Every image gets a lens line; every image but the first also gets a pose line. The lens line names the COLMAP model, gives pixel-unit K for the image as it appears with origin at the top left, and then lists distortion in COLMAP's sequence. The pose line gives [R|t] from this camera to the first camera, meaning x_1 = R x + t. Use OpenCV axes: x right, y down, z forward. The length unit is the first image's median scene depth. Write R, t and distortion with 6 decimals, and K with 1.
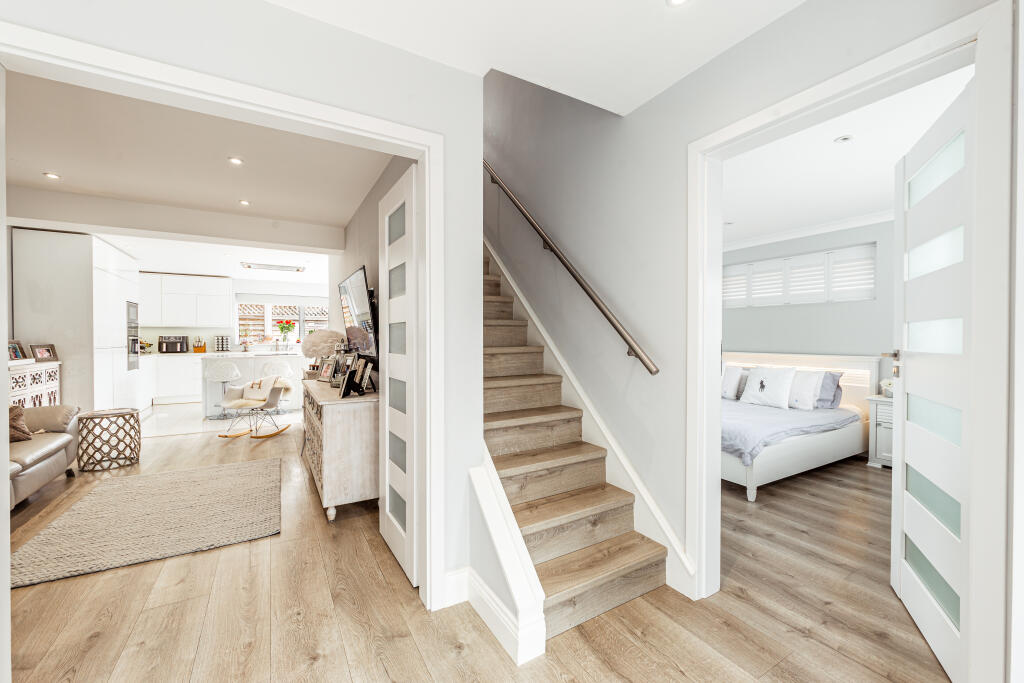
lens RADIAL K [[408.5, 0, 498.1], [0, 408.5, 344.1], [0, 0, 1]] dist [0.001674, 0.000183]
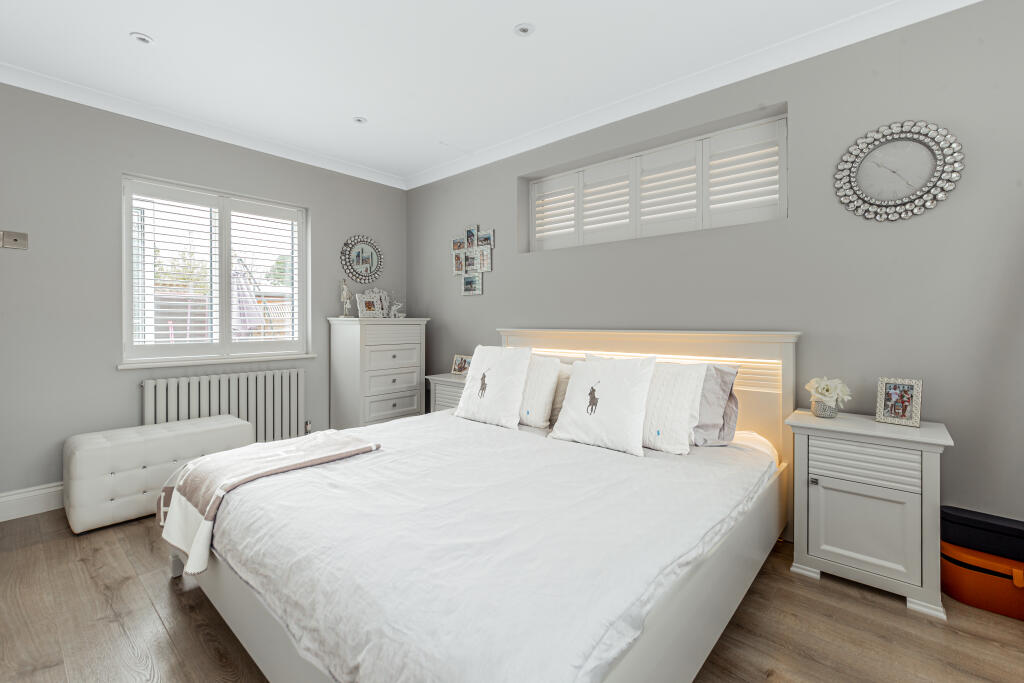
lens RADIAL K [[456.7, 0, 507.7], [0, 456.7, 323.7], [0, 0, 1]] dist [0.000292, 0.000346]
pose [[0.942927, -0.008779, 0.332883, 0.392830], [0.009751, 0.999952, -0.001248, 0.017935], [-0.332856, 0.004423, 0.942967, 0.559351]]
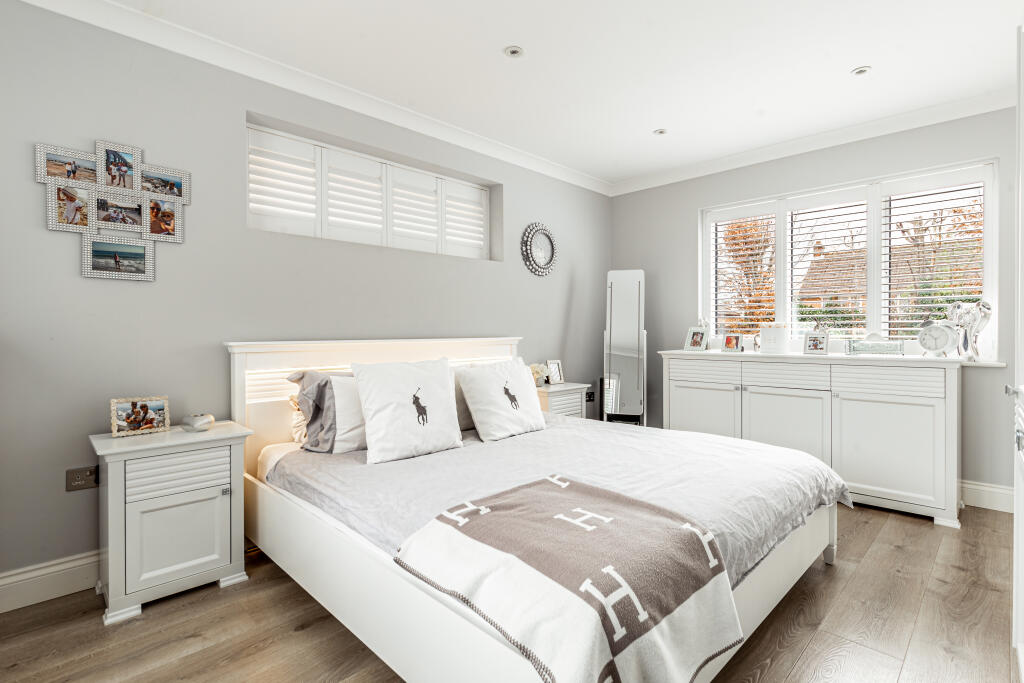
lens RADIAL K [[485.5, 0, 512.0], [0, 485.5, 341.5], [0, 0, 1]] dist [-0.022131, -0.000111]
pose [[-0.285553, -0.025464, 0.958024, 0.048569], [0.011336, 0.999487, 0.029944, 0.012050], [-0.958296, 0.019411, -0.285118, 1.189645]]
